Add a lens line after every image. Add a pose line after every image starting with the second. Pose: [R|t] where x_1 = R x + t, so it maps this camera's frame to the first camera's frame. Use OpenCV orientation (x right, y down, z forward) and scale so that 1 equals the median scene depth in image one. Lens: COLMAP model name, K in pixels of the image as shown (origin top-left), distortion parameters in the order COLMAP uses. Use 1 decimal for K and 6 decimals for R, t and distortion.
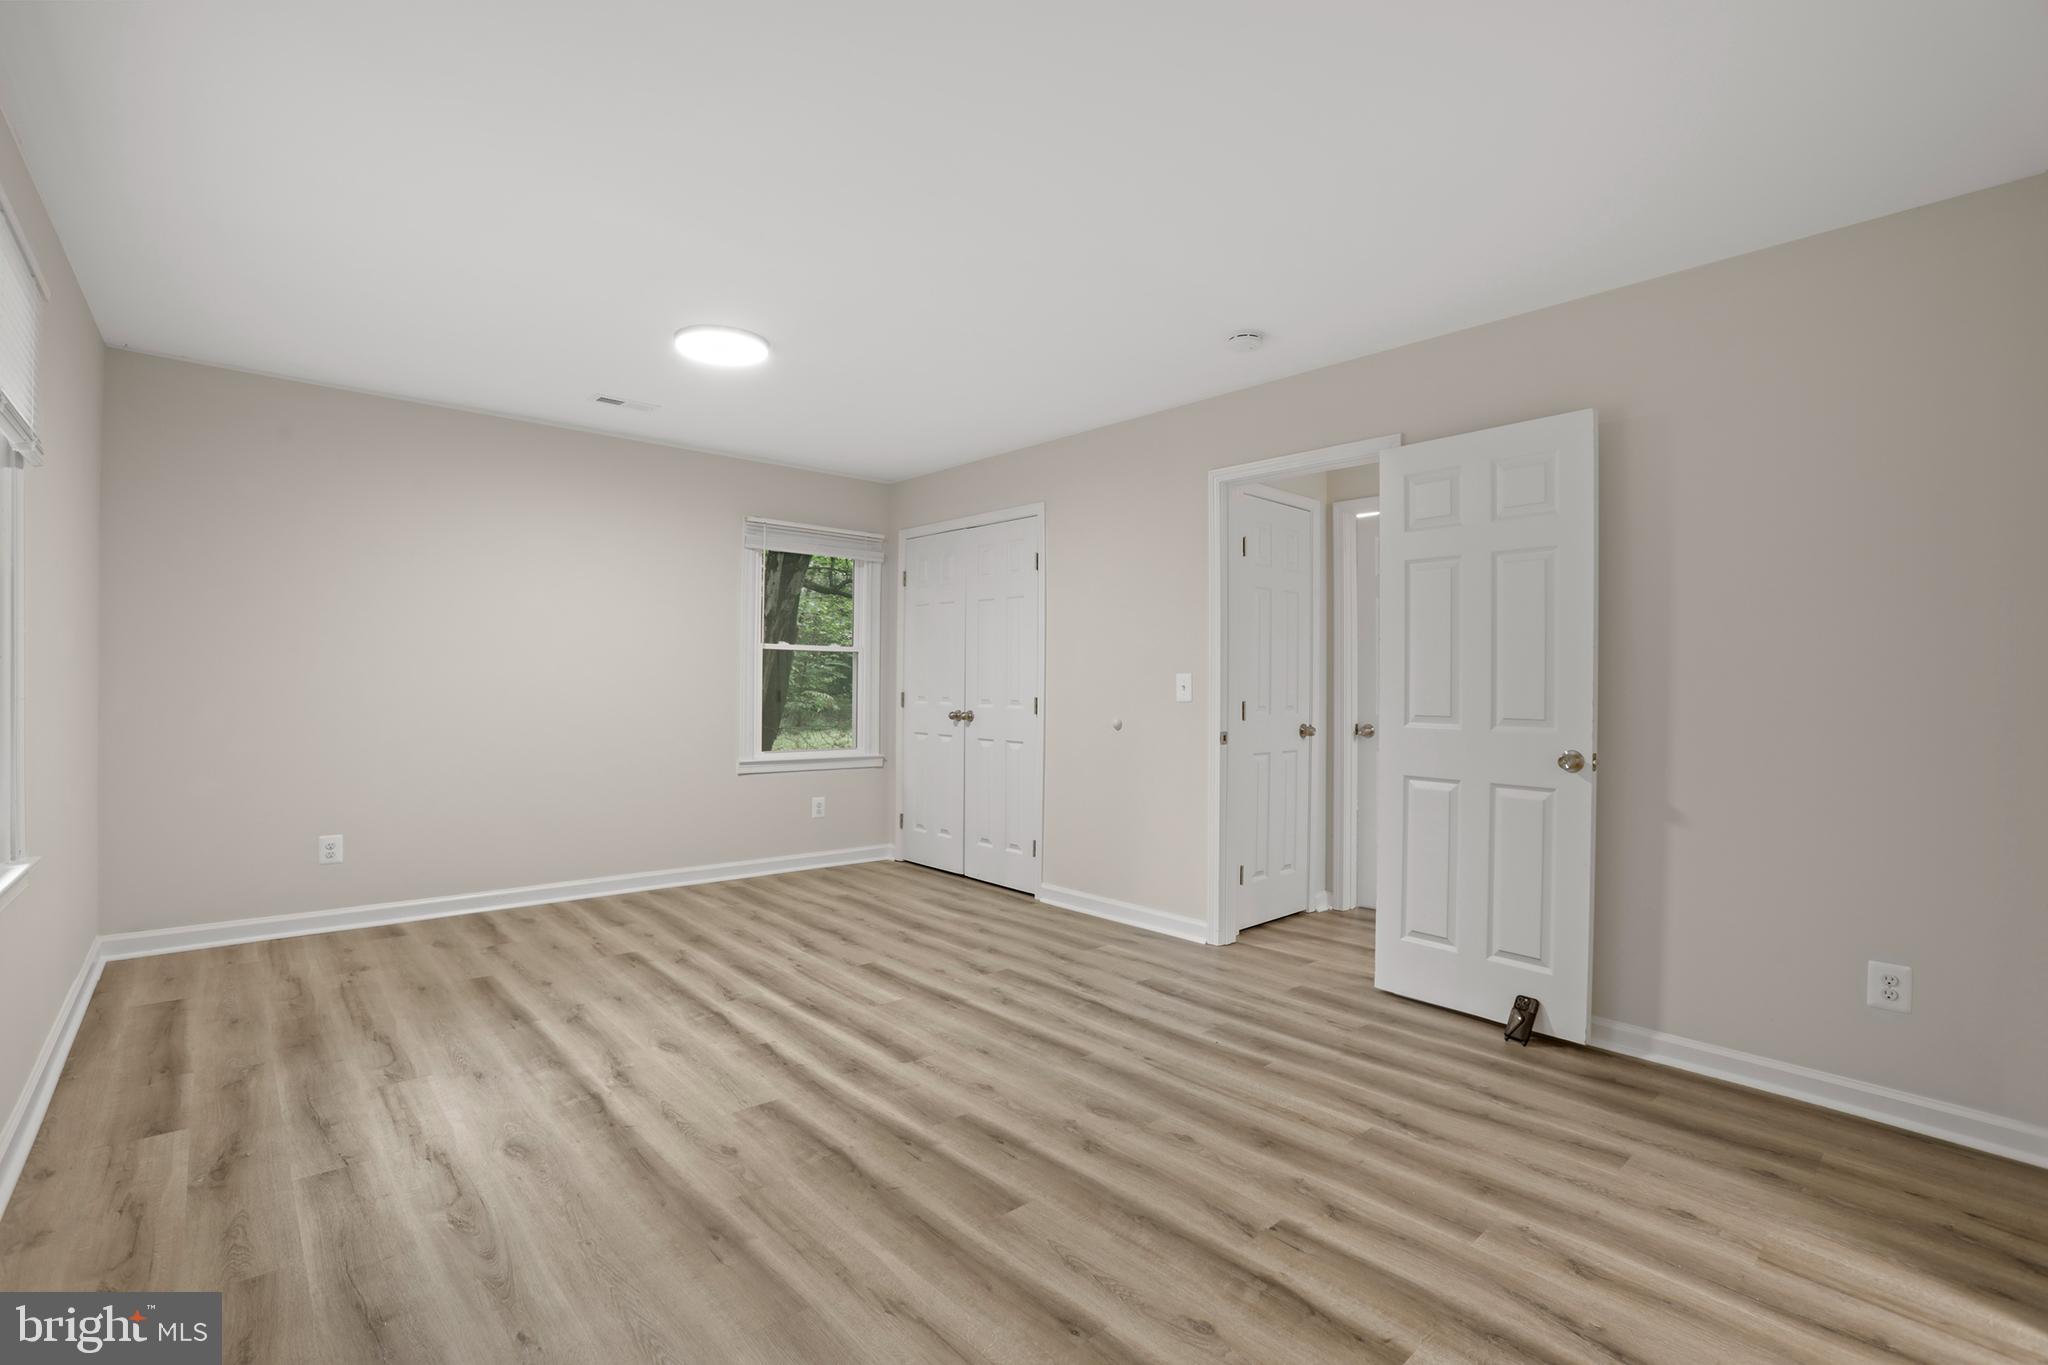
lens RADIAL K [[924.6, 0, 1020.2], [0, 924.6, 682.4], [0, 0, 1]] dist [-0.082281, 0.034501]
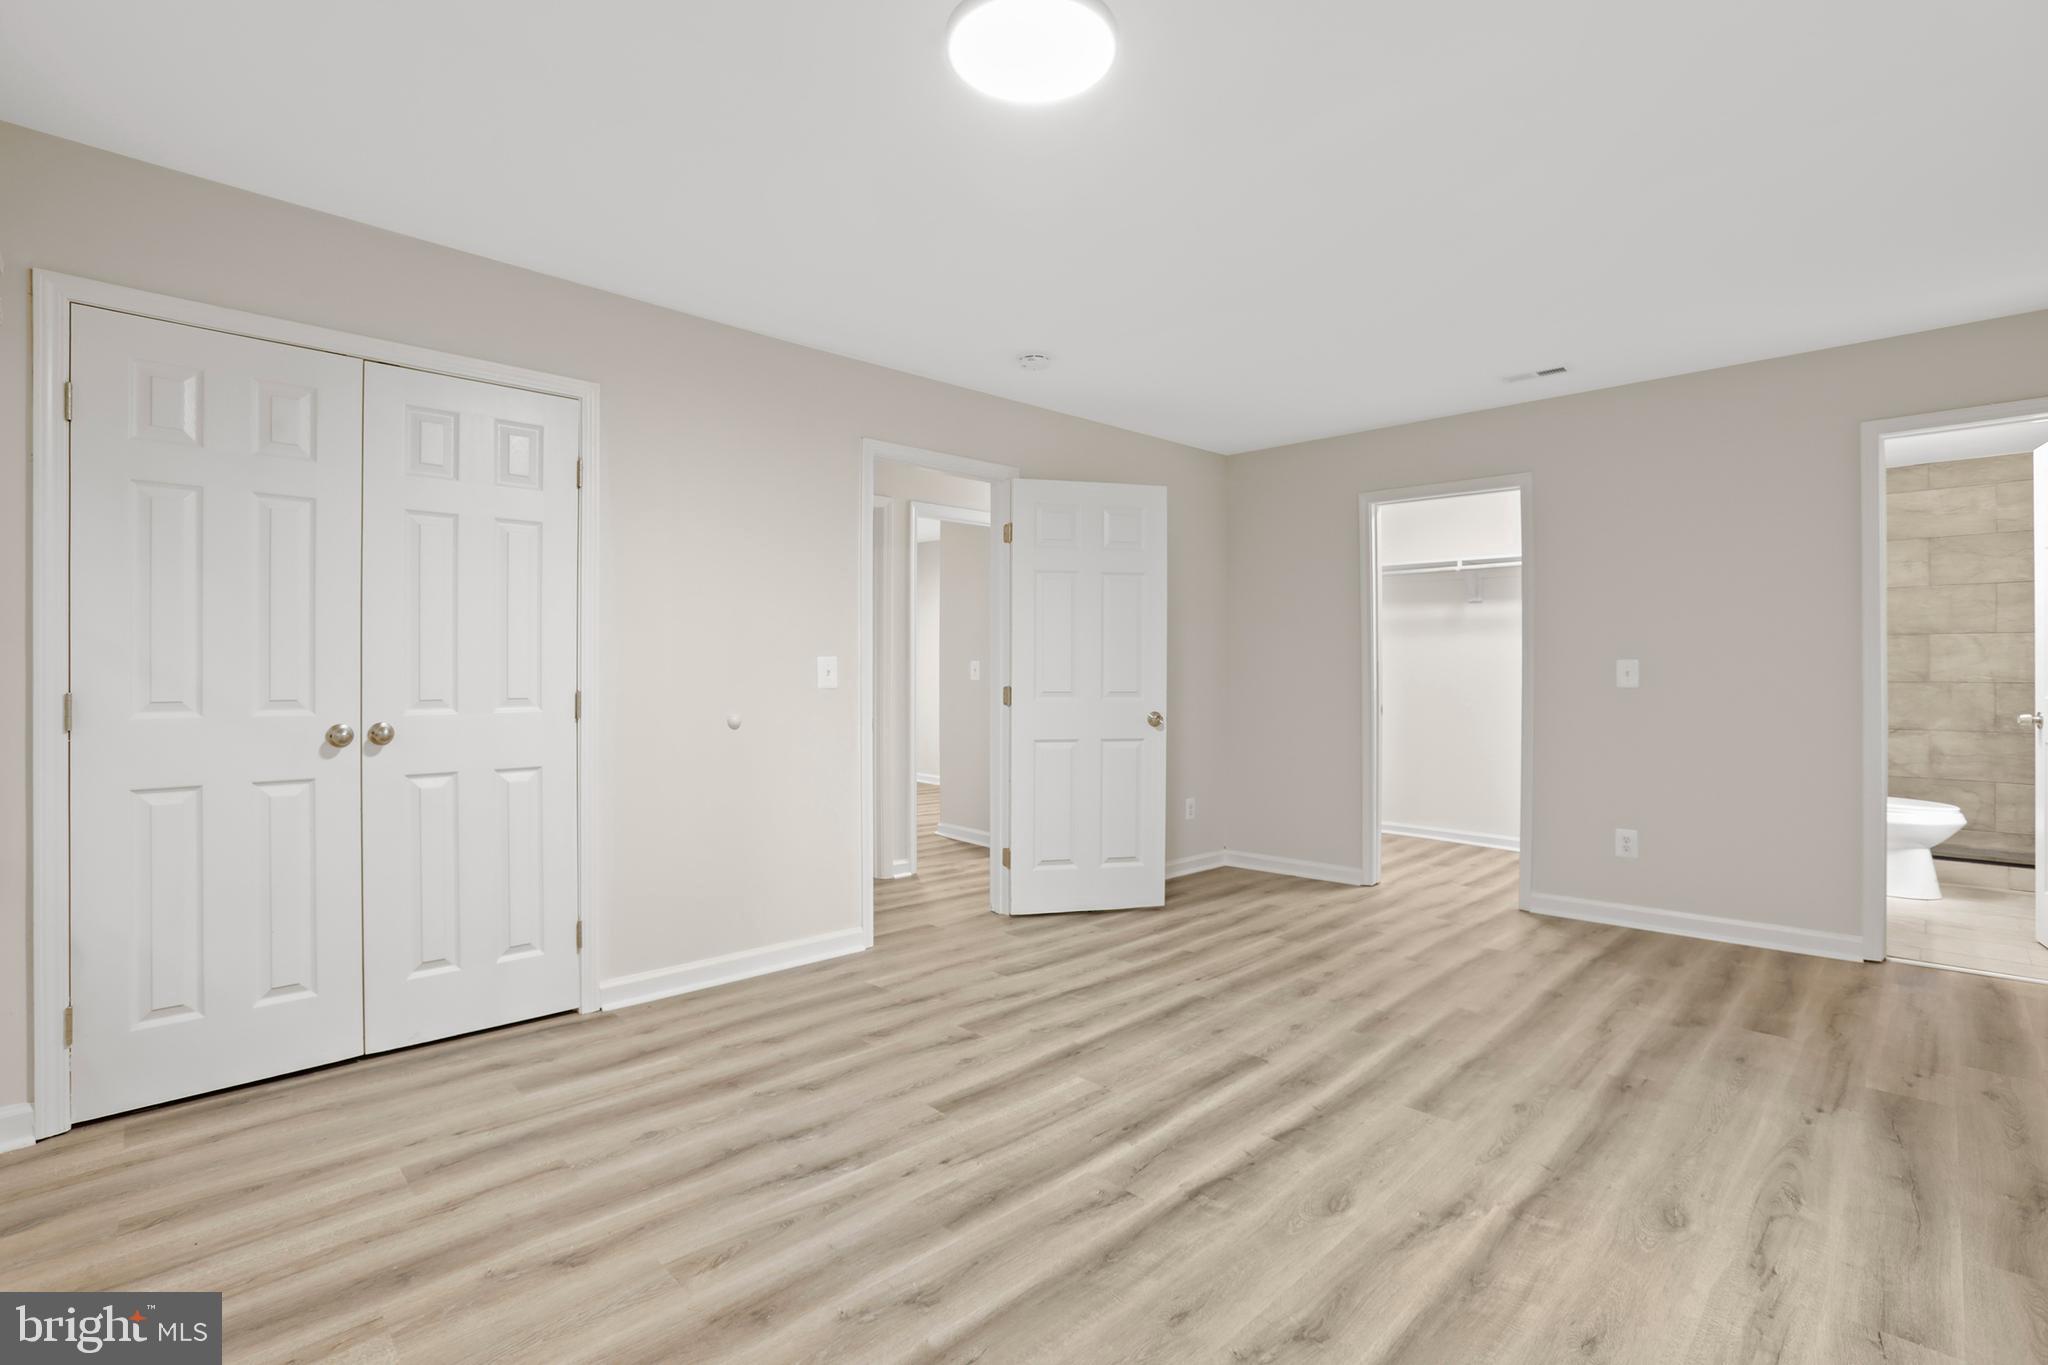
lens RADIAL K [[941.9, 0, 1015.7], [0, 941.9, 684.8], [0, 0, 1]] dist [-0.063874, 0.023274]
pose [[-0.037366, -0.023076, 0.999035, -0.980516], [-0.004463, 0.999727, 0.022925, -0.006674], [-0.999292, -0.003602, -0.037459, 1.164858]]
